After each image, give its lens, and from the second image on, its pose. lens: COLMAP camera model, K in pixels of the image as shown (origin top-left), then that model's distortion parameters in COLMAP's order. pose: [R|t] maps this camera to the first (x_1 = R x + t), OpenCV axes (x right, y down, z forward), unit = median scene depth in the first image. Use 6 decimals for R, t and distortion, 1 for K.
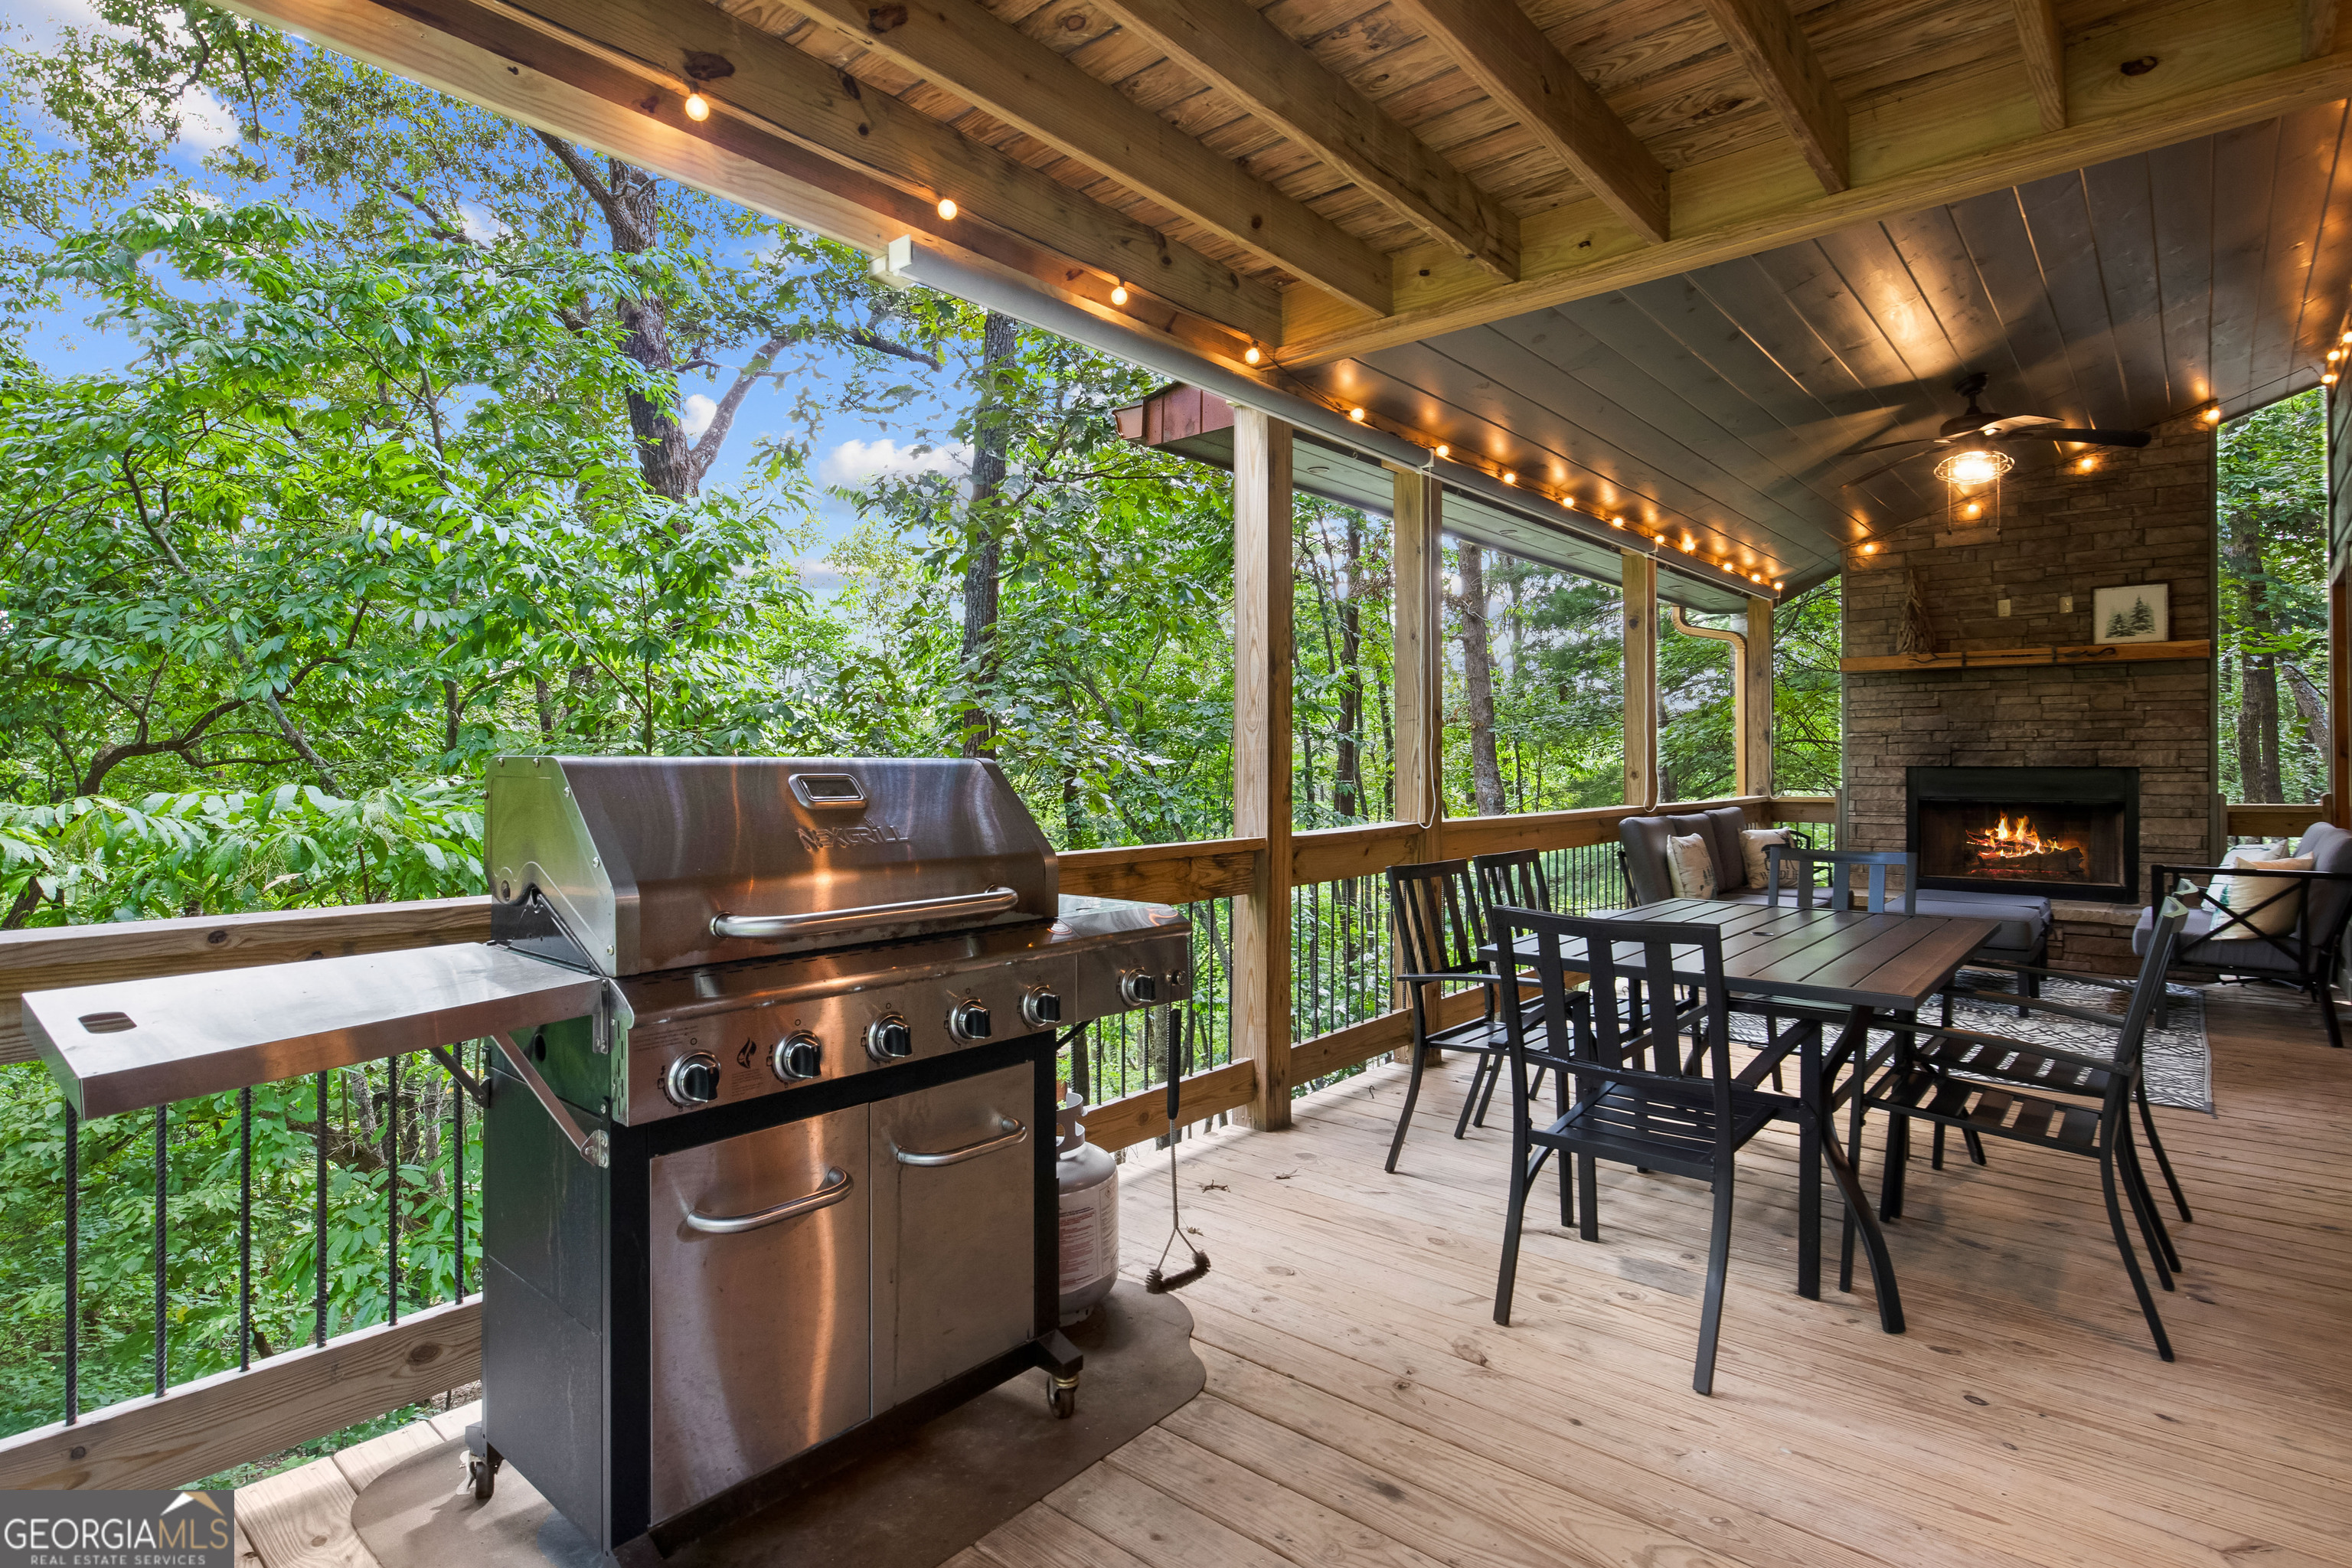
lens RADIAL K [[1187.7, 0, 1161.9], [0, 1187.7, 767.2], [0, 0, 1]] dist [-0.019874, 0.006344]
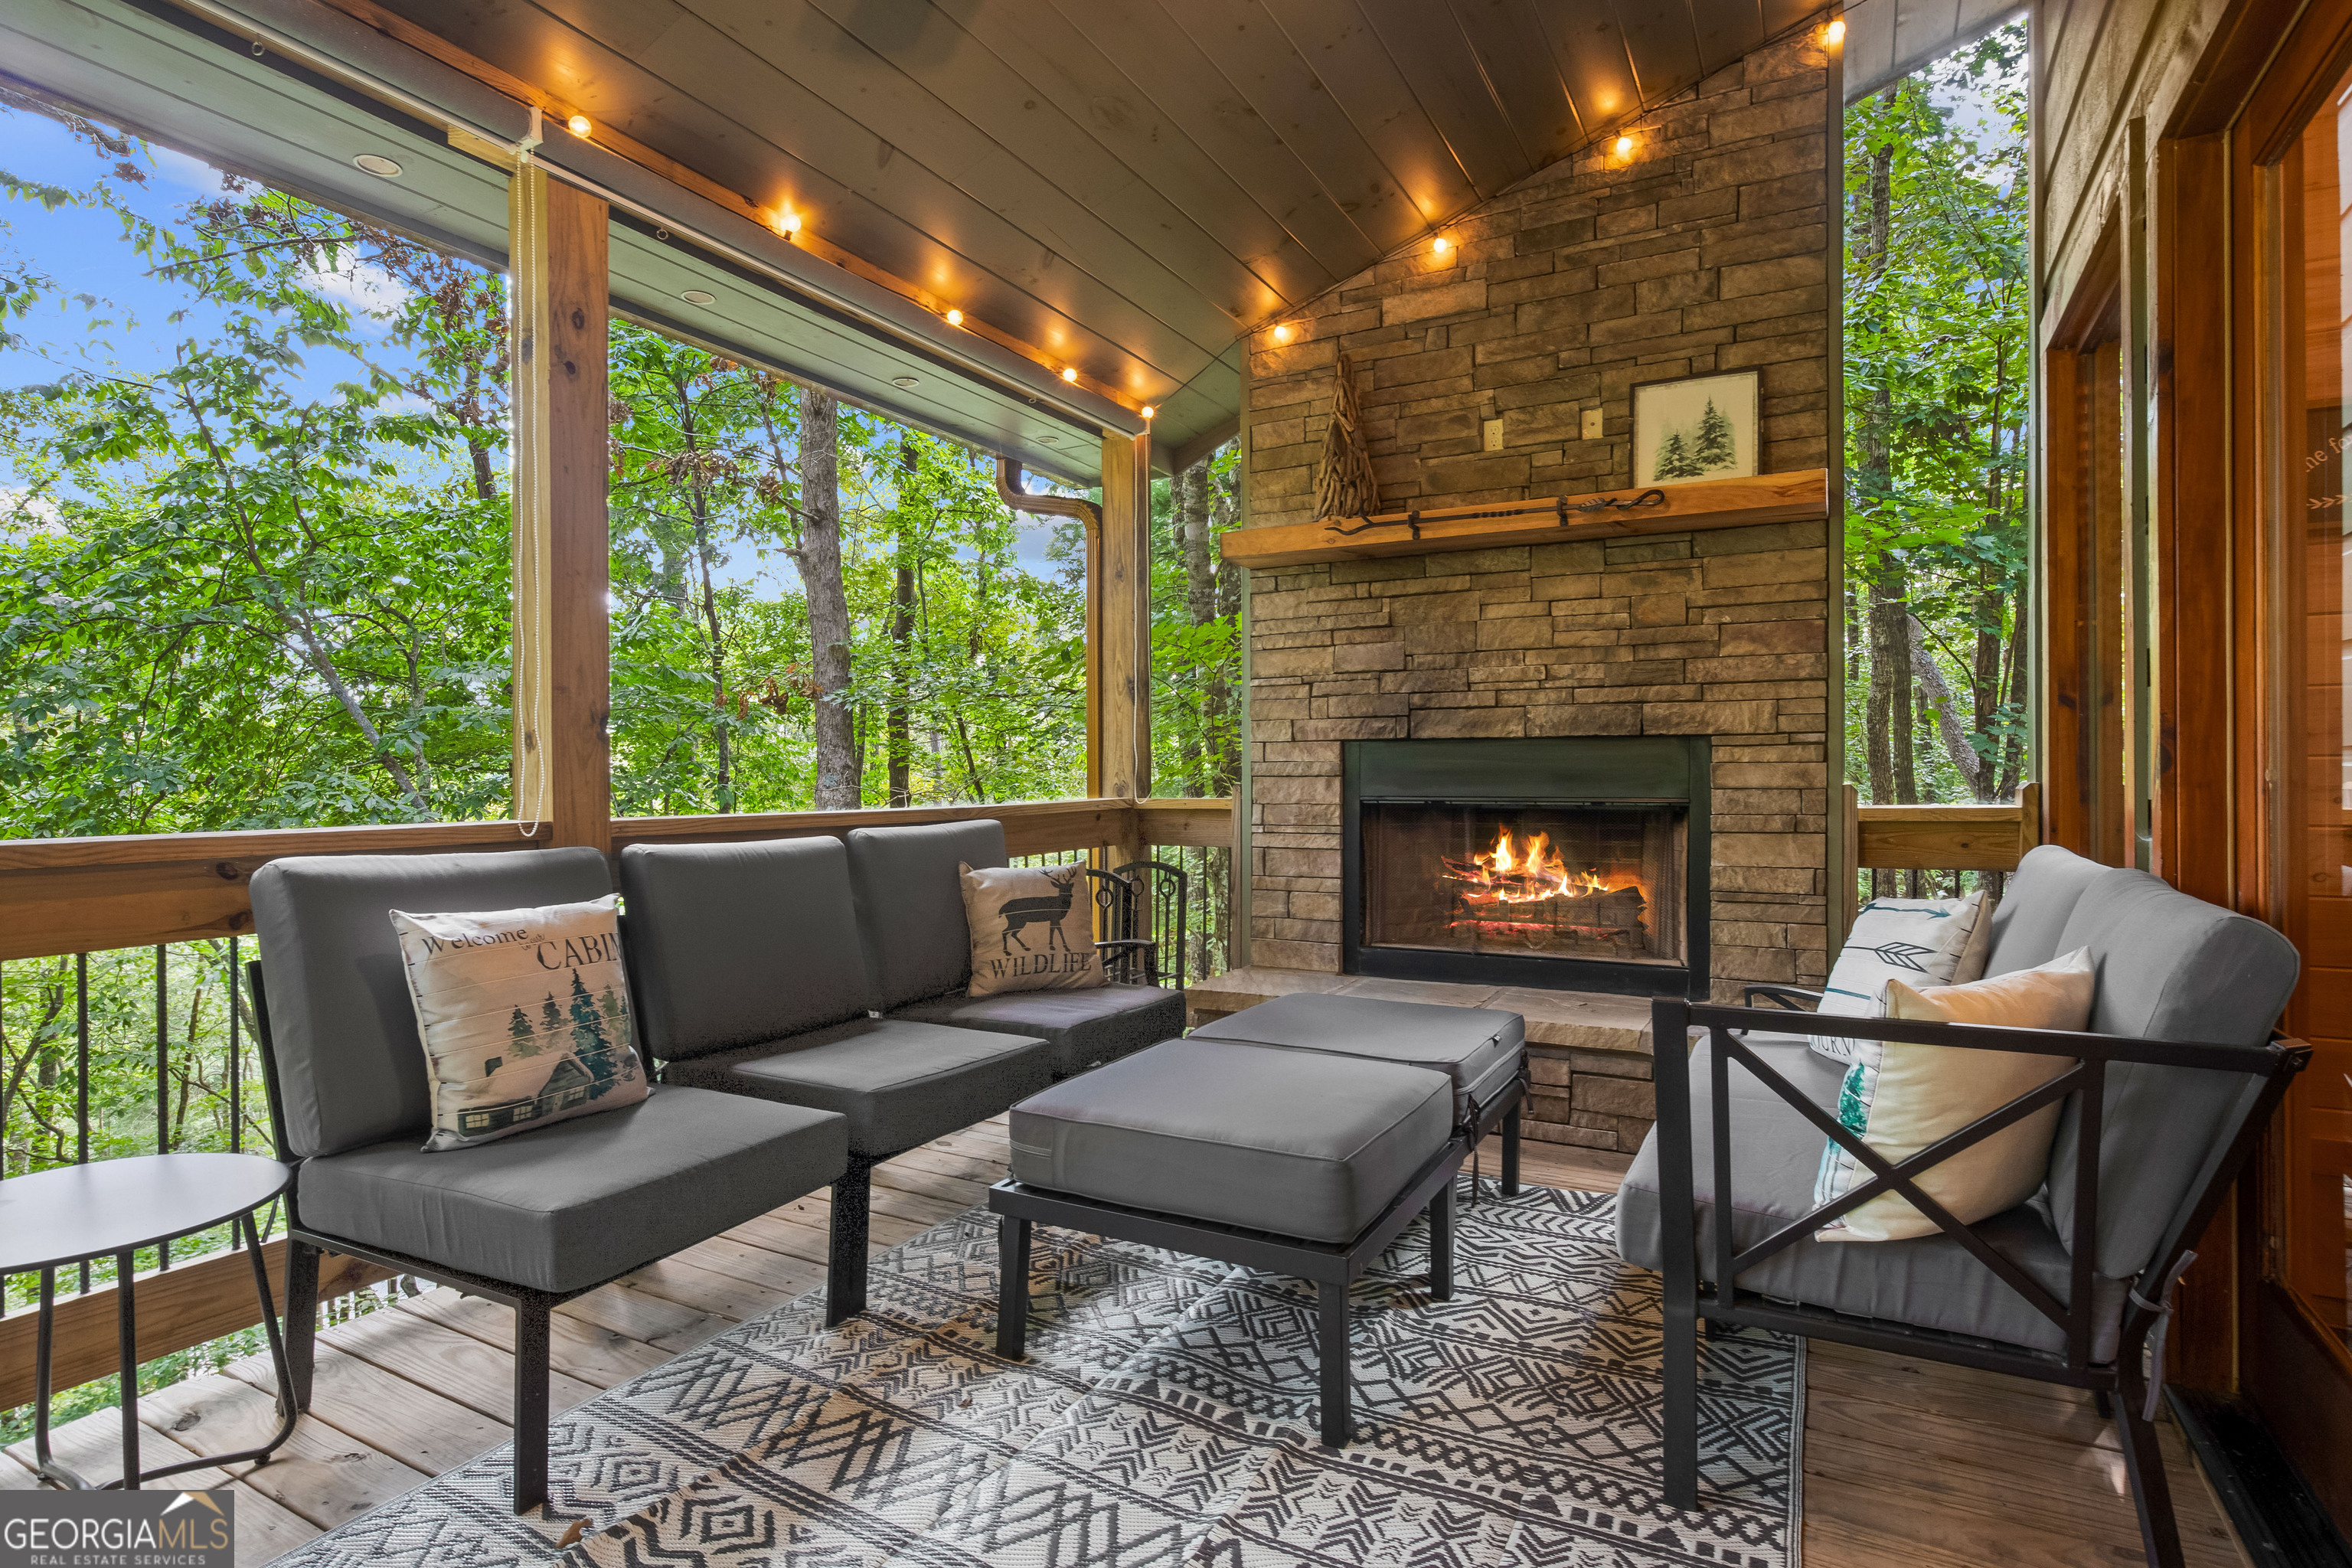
lens RADIAL K [[1187.7, 0, 1184.7], [0, 1187.7, 787.9], [0, 0, 1]] dist [-0.019874, 0.006344]
pose [[0.975648, -0.002955, 0.219323, 0.486408], [0.001091, 0.999962, 0.008620, 0.017862], [-0.219340, -0.008171, 0.975614, 0.537778]]
